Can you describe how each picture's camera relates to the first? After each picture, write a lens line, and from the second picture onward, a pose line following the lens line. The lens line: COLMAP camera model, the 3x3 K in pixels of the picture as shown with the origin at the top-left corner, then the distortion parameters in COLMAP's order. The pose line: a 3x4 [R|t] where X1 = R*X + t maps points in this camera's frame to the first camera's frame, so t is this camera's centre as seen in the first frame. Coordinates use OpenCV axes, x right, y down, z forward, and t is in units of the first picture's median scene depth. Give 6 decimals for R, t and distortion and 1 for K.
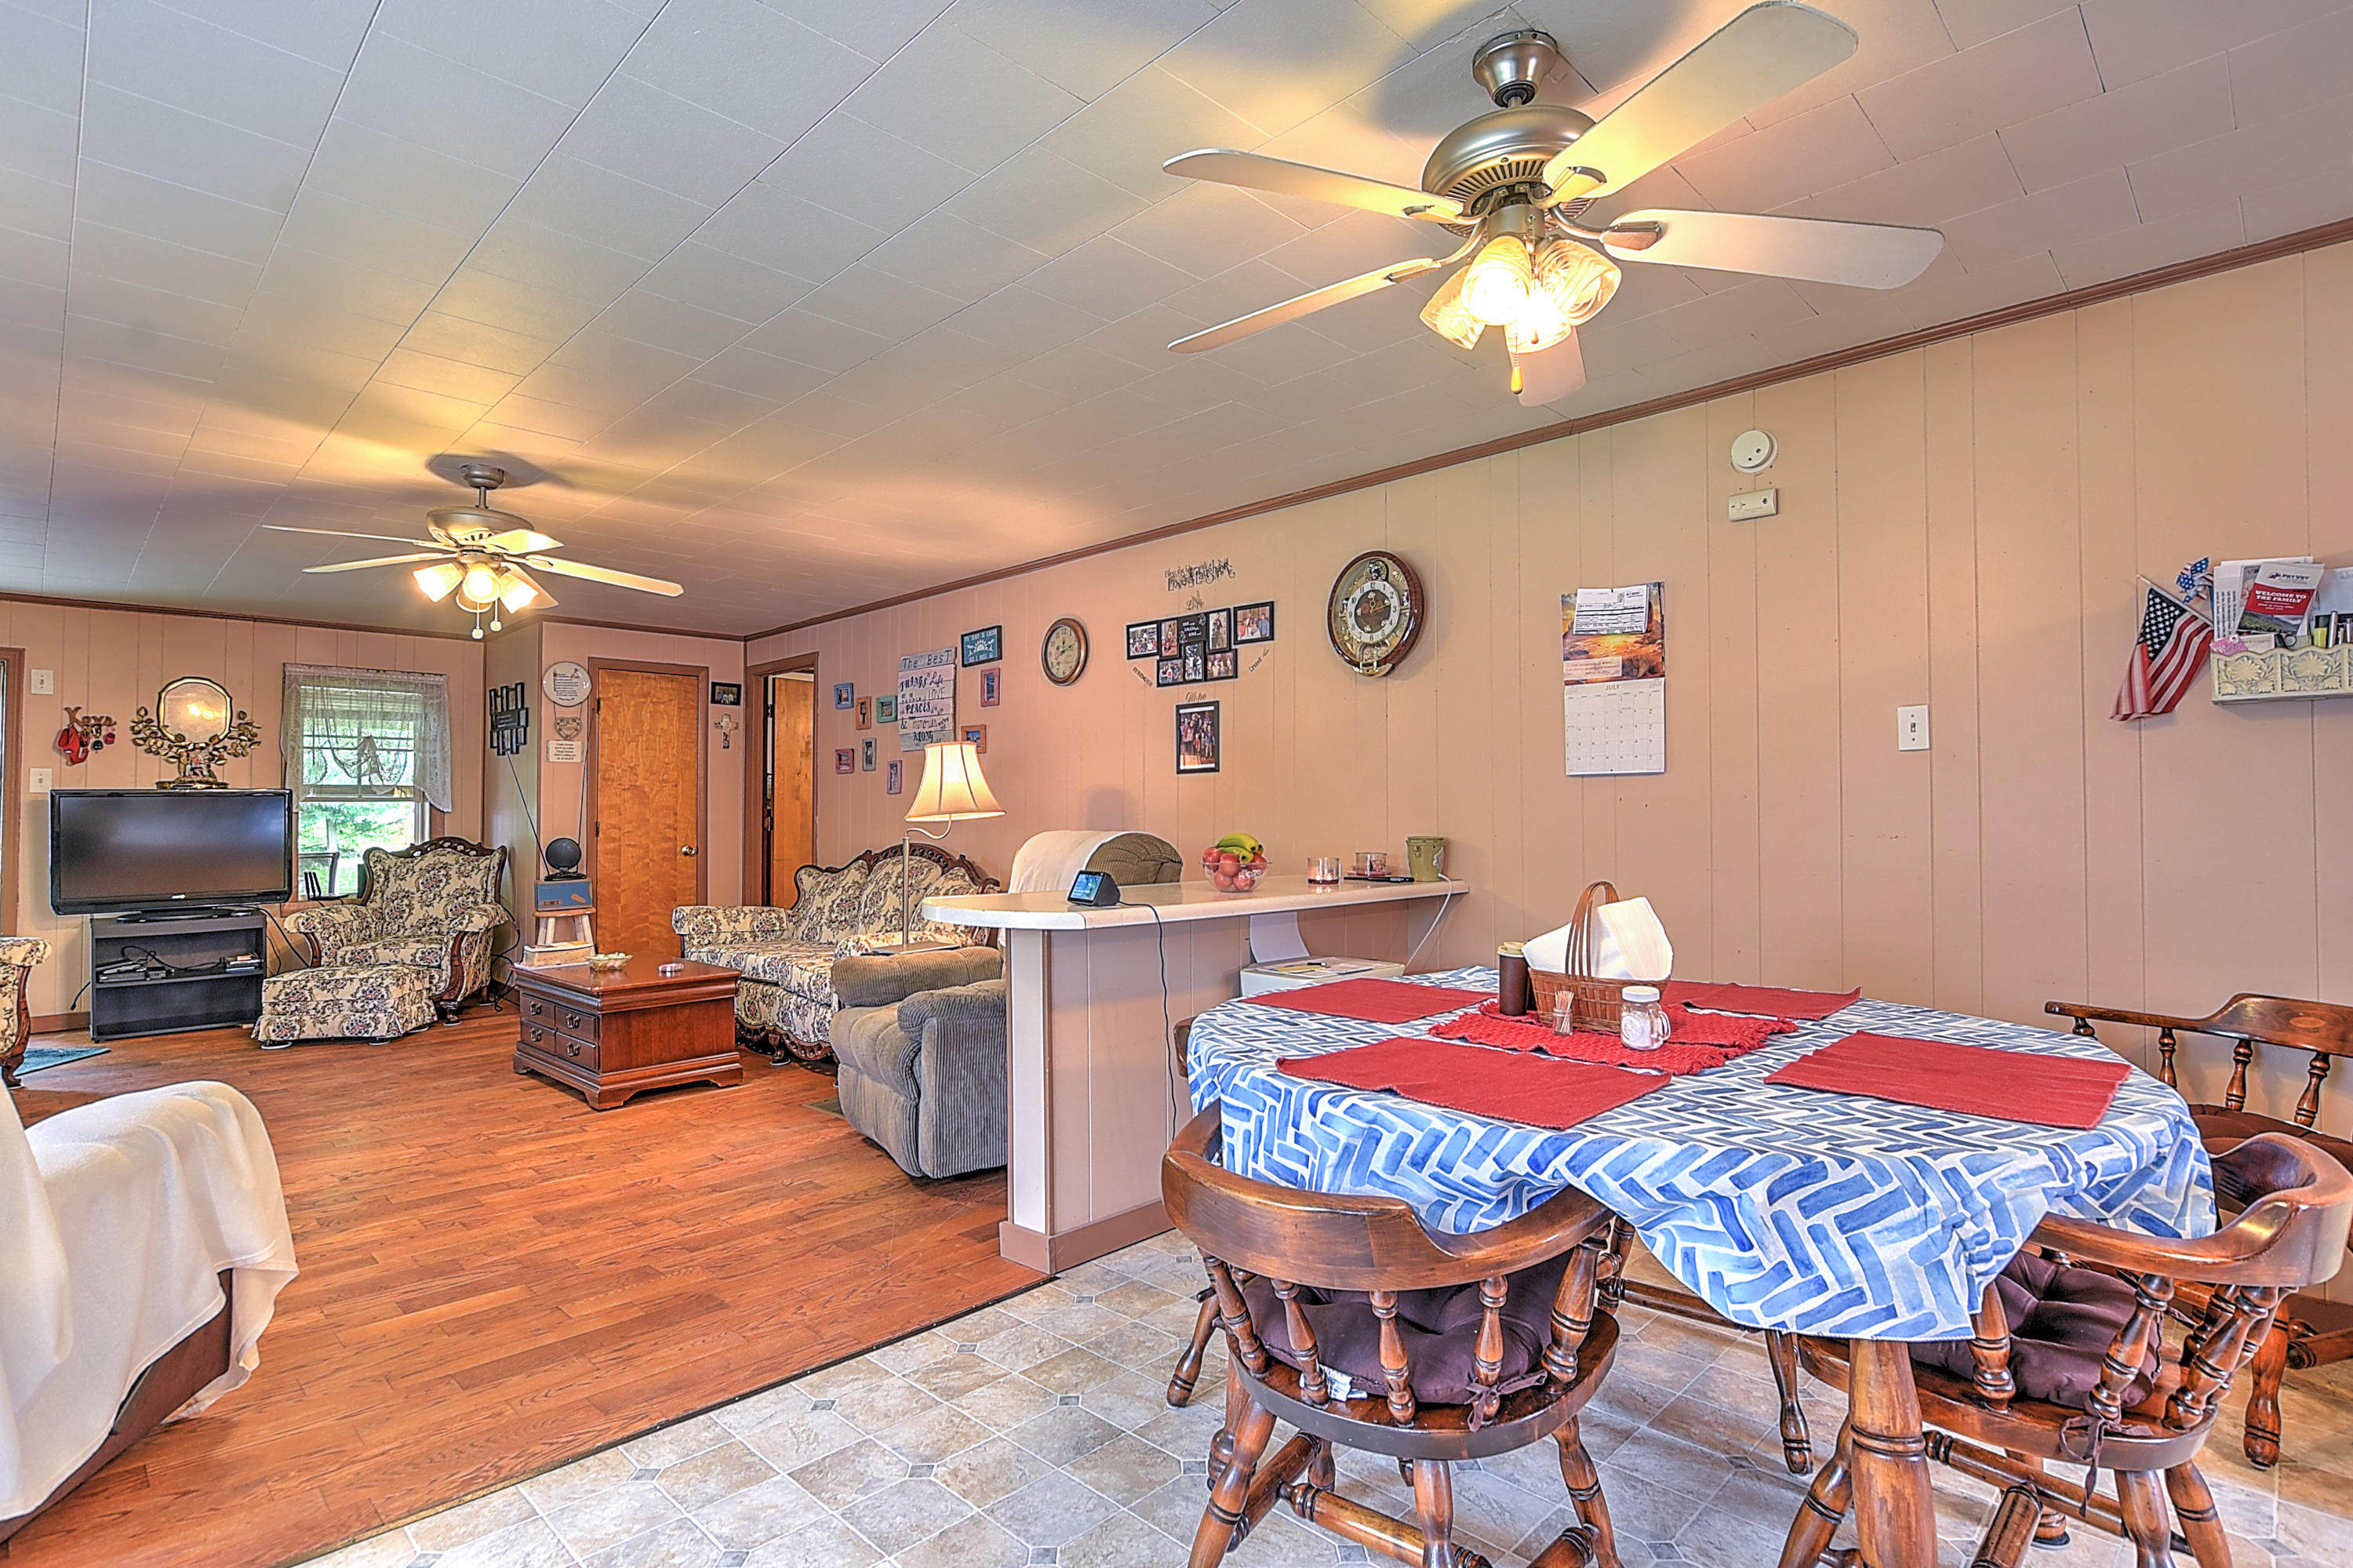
lens RADIAL K [[1130.6, 0, 1114.1], [0, 1130.6, 797.1], [0, 0, 1]] dist [-0.000647, 0.000399]
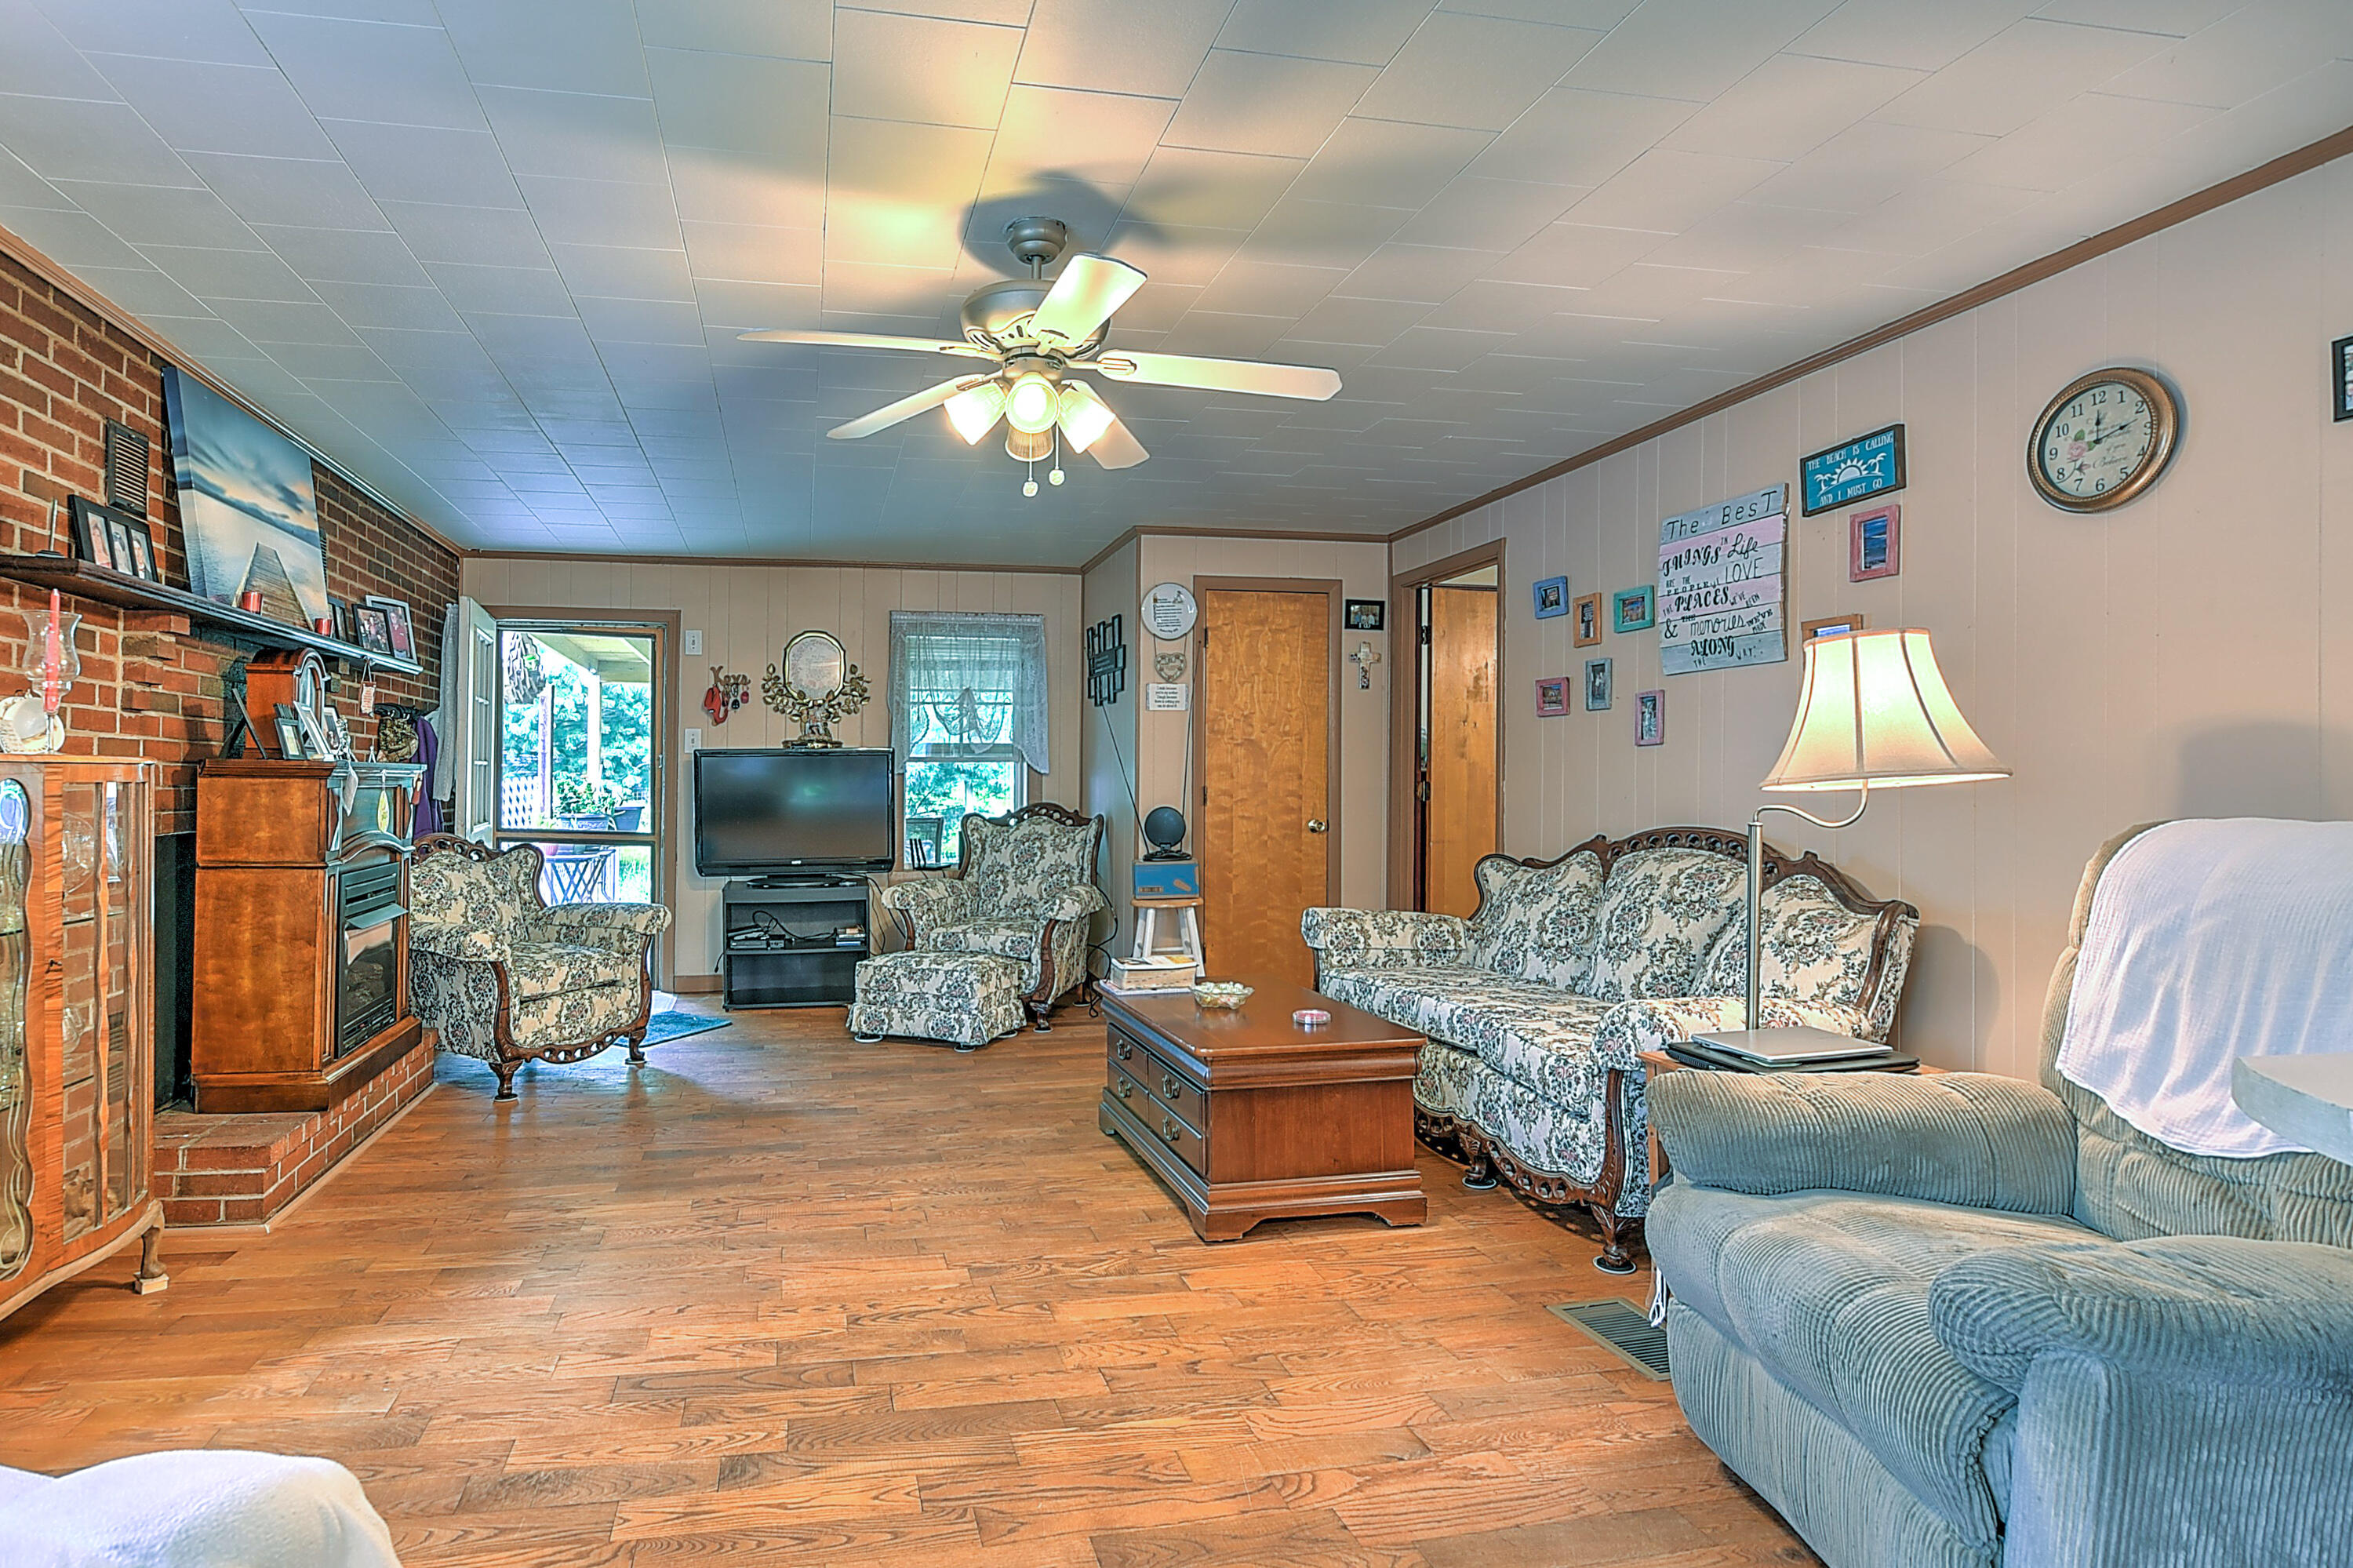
lens RADIAL K [[1178.2, 0, 1011.3], [0, 1178.2, 779.1], [0, 0, 1]] dist [-0.016751, 0.000104]
pose [[0.830012, 0.004939, -0.557724, -0.127846], [0.003419, 0.999897, 0.013943, 0.005411], [0.557735, -0.013480, 0.829909, 0.279914]]
